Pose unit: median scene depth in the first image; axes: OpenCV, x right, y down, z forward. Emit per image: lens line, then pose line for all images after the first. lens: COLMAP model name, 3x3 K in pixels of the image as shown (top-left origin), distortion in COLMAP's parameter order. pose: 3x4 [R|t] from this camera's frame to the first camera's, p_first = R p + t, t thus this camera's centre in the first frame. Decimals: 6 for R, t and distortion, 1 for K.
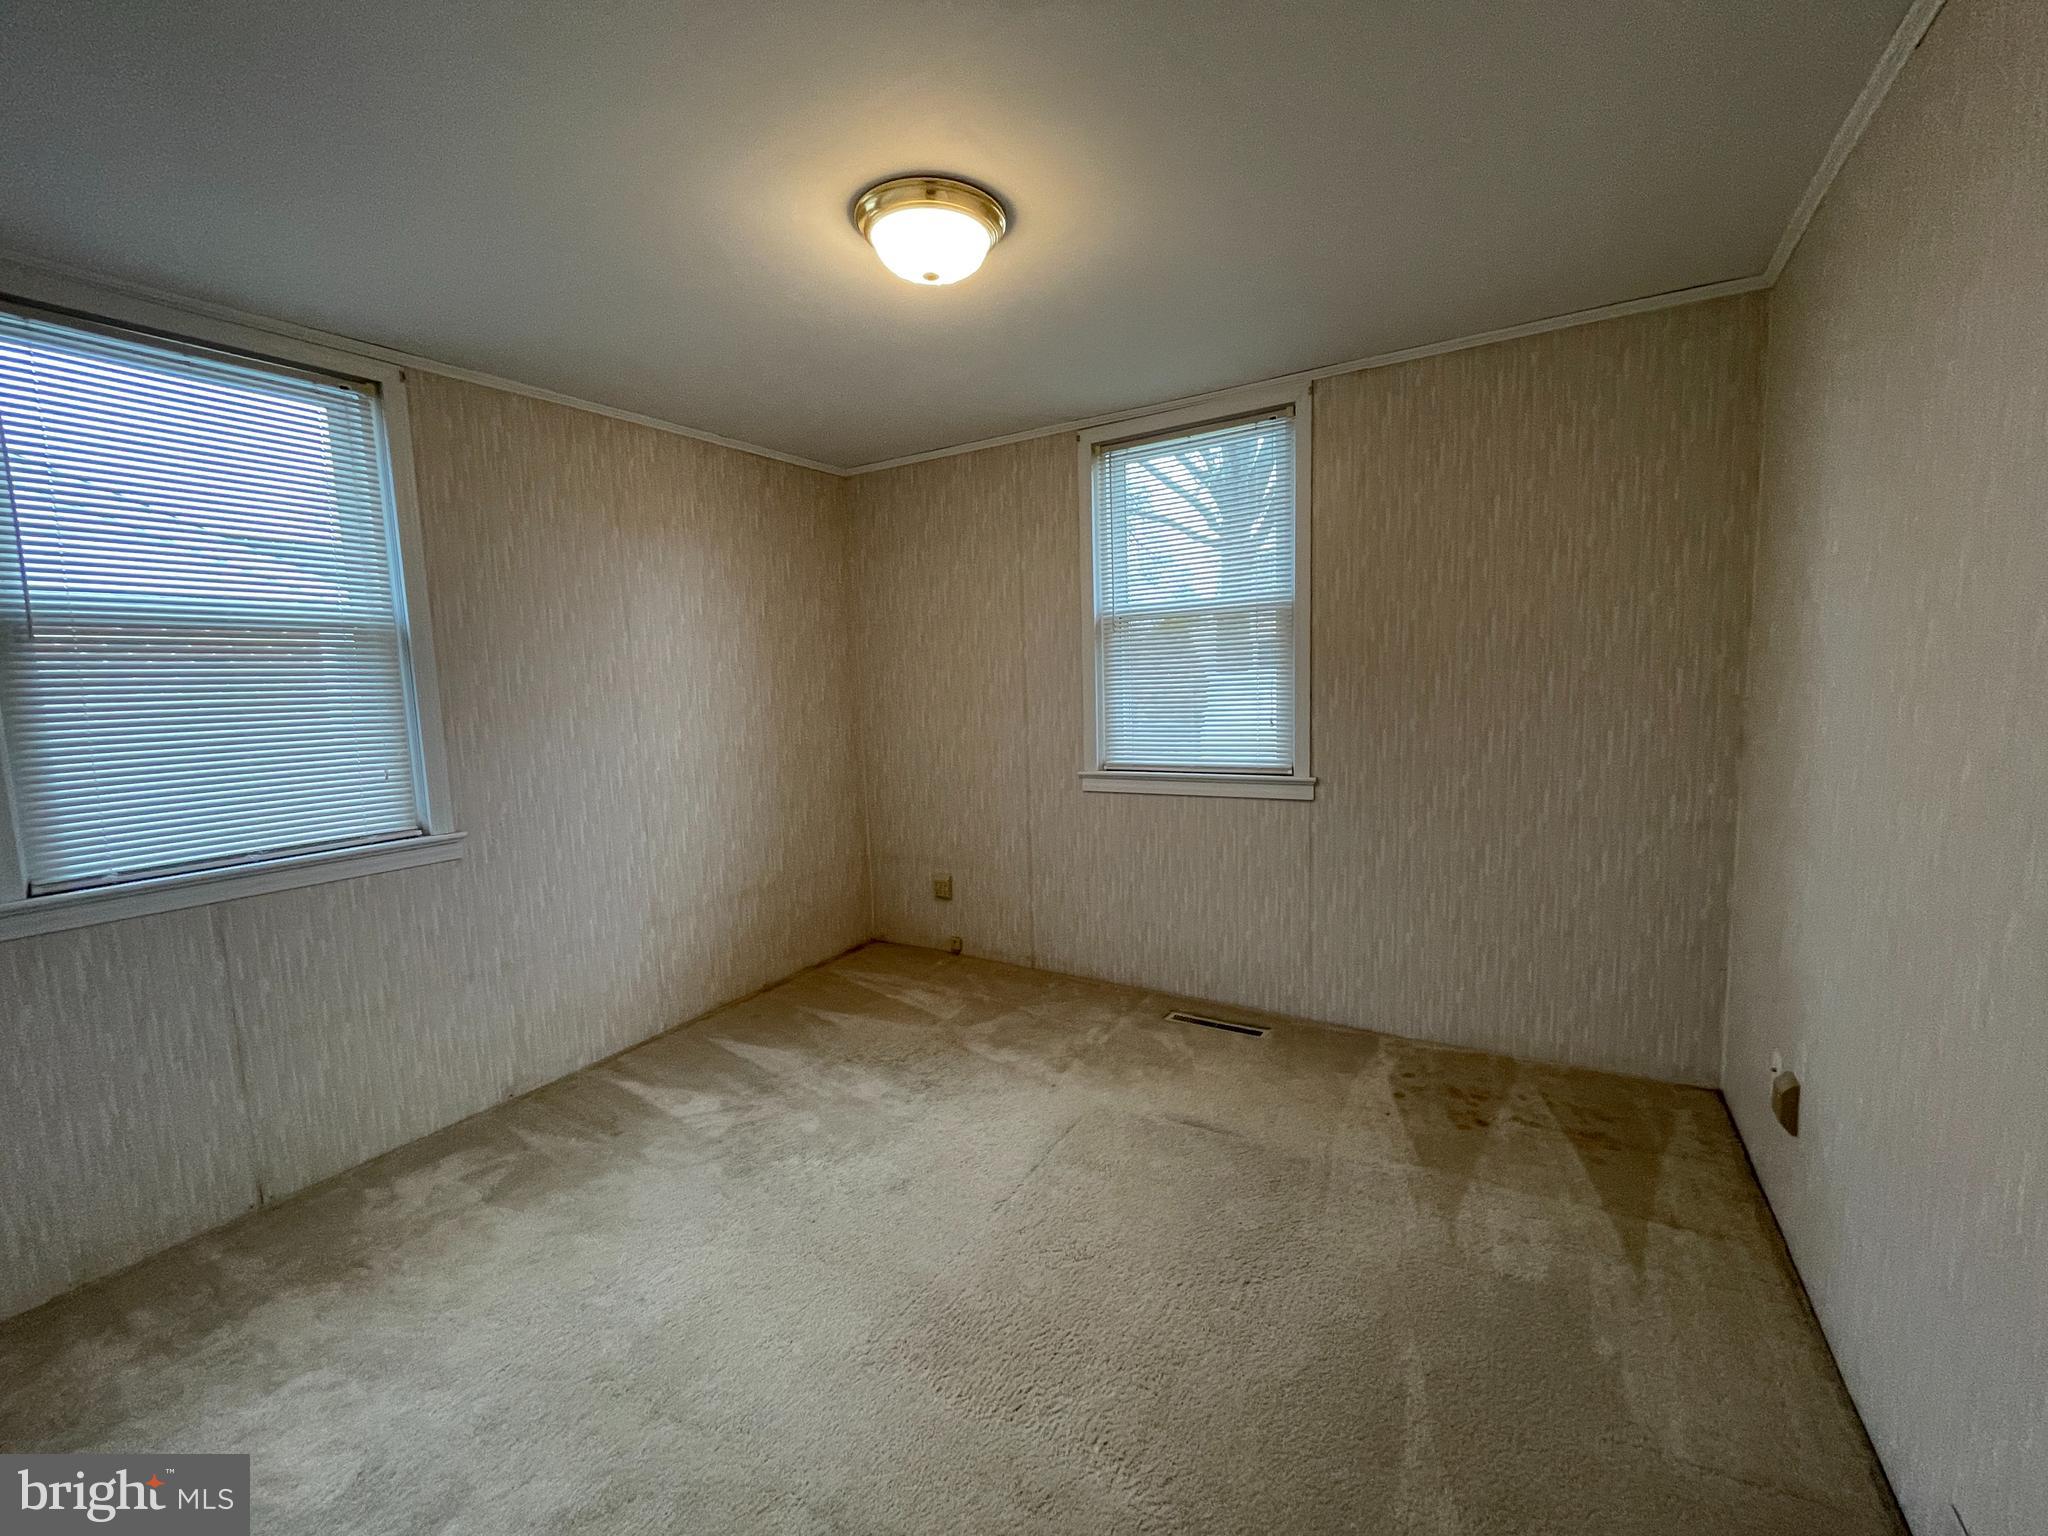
lens RADIAL K [[829.3, 0, 1024.0], [0, 829.3, 768.0], [0, 0, 1]] dist [-0.002342, -0.000141]
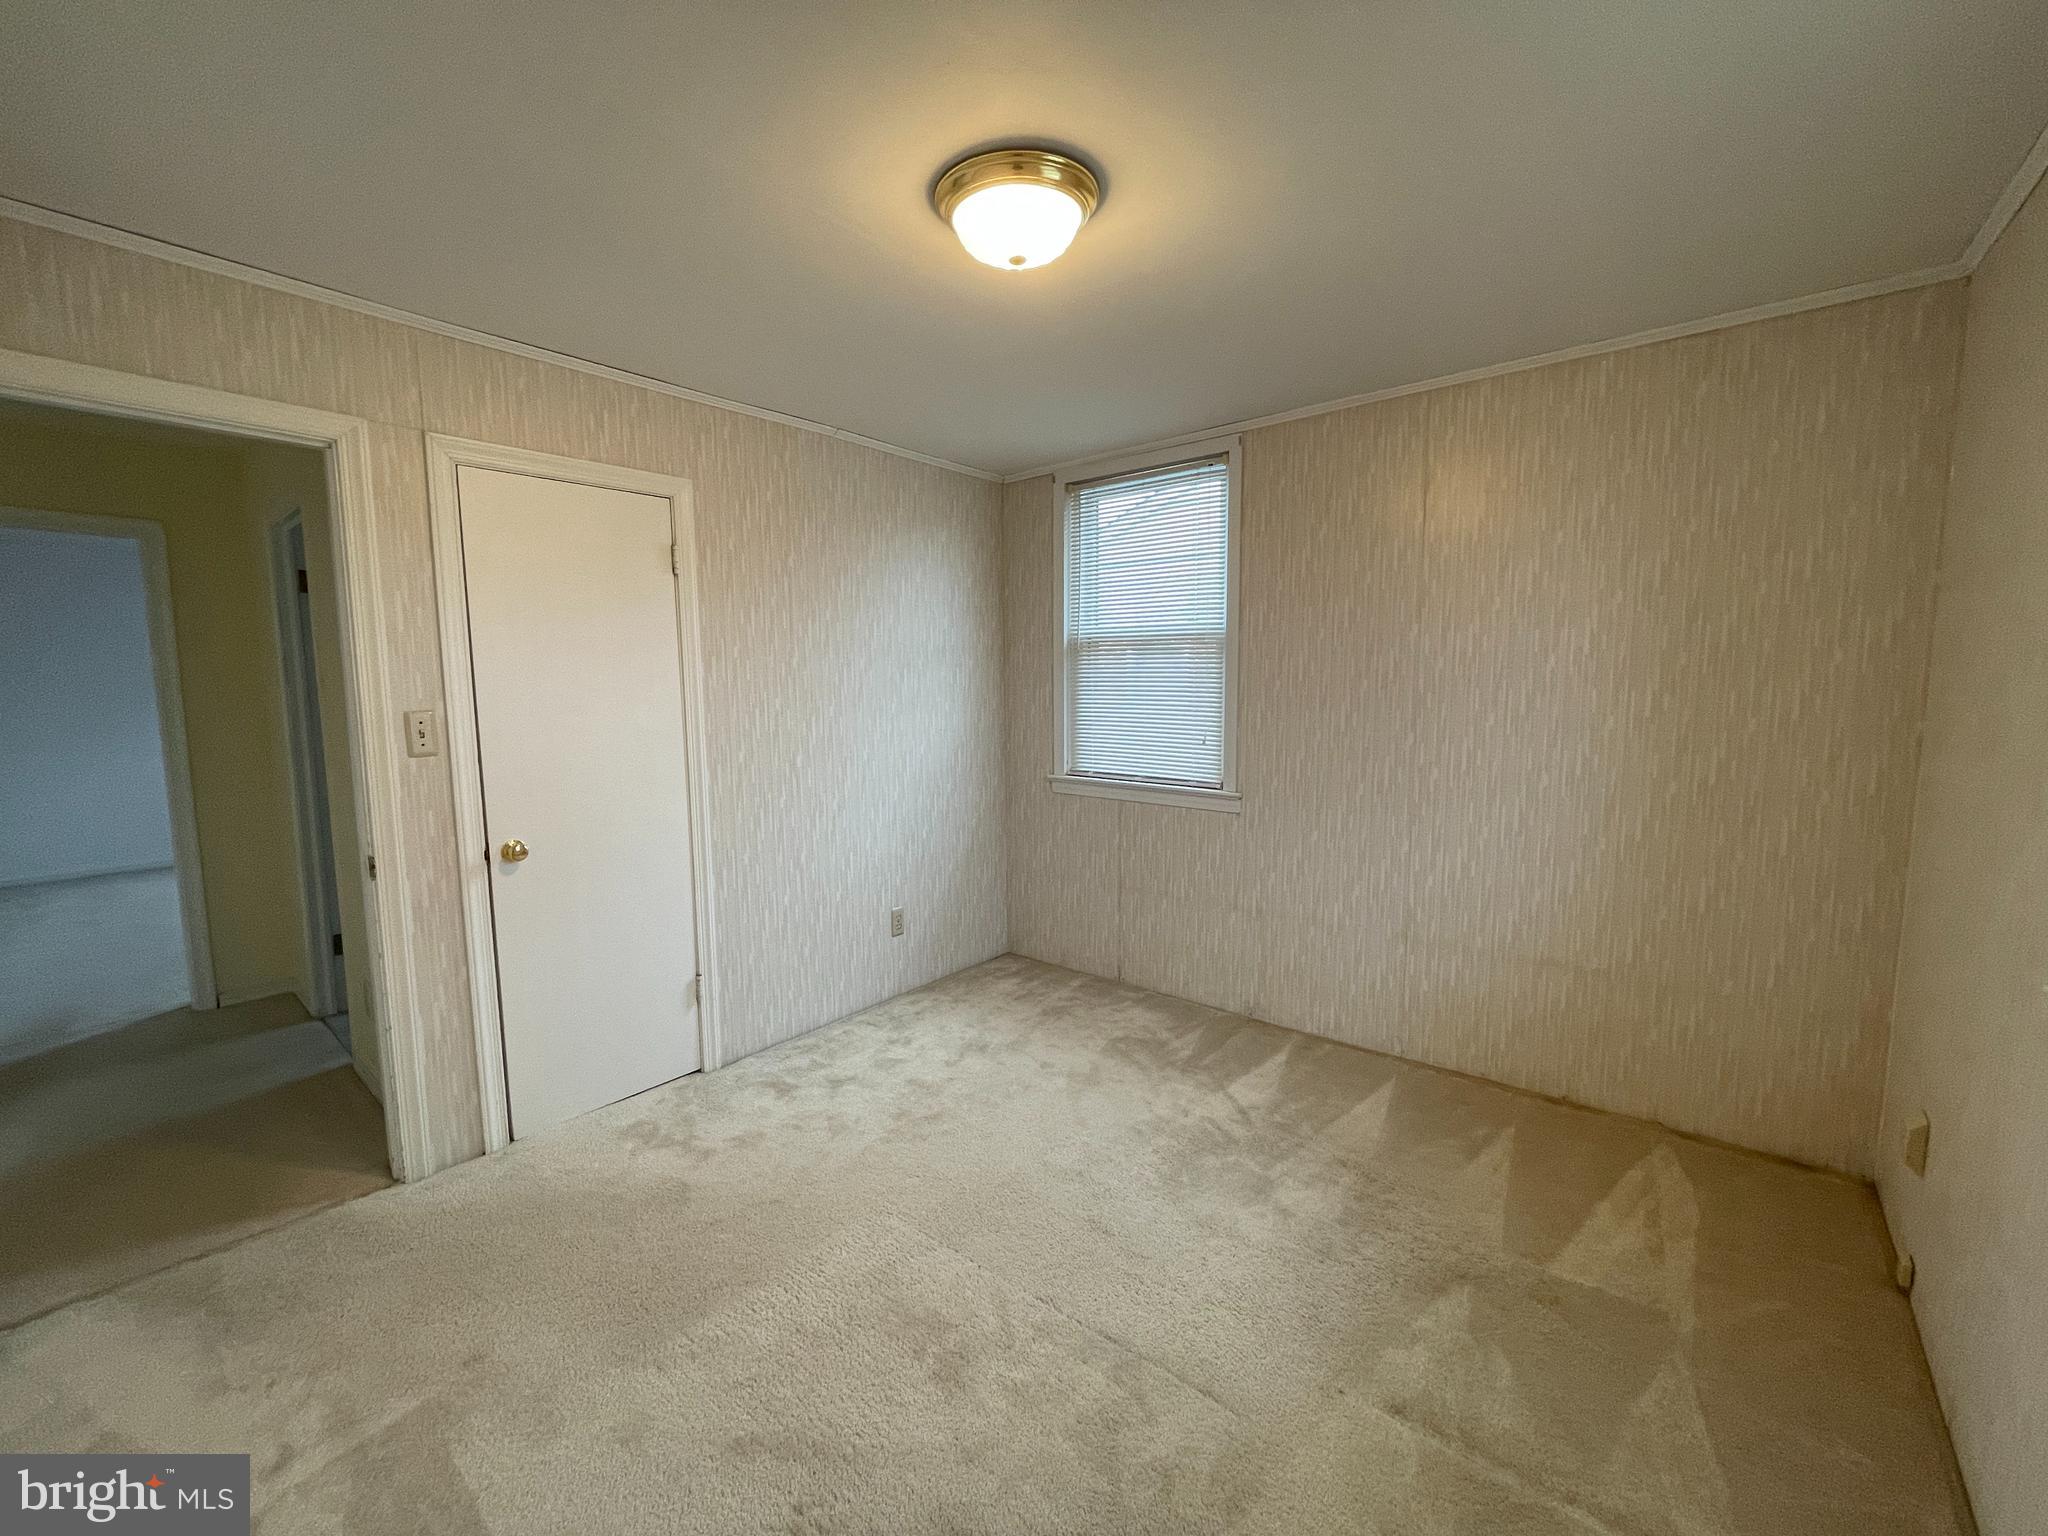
lens RADIAL K [[829.3, 0, 1024.0], [0, 829.3, 768.0], [0, 0, 1]] dist [-0.002342, -0.000141]
pose [[-0.153510, 0.141469, -0.977968, 0.634136], [-0.098440, 0.982586, 0.157589, -0.133109], [0.983232, 0.120462, -0.136911, 0.875559]]
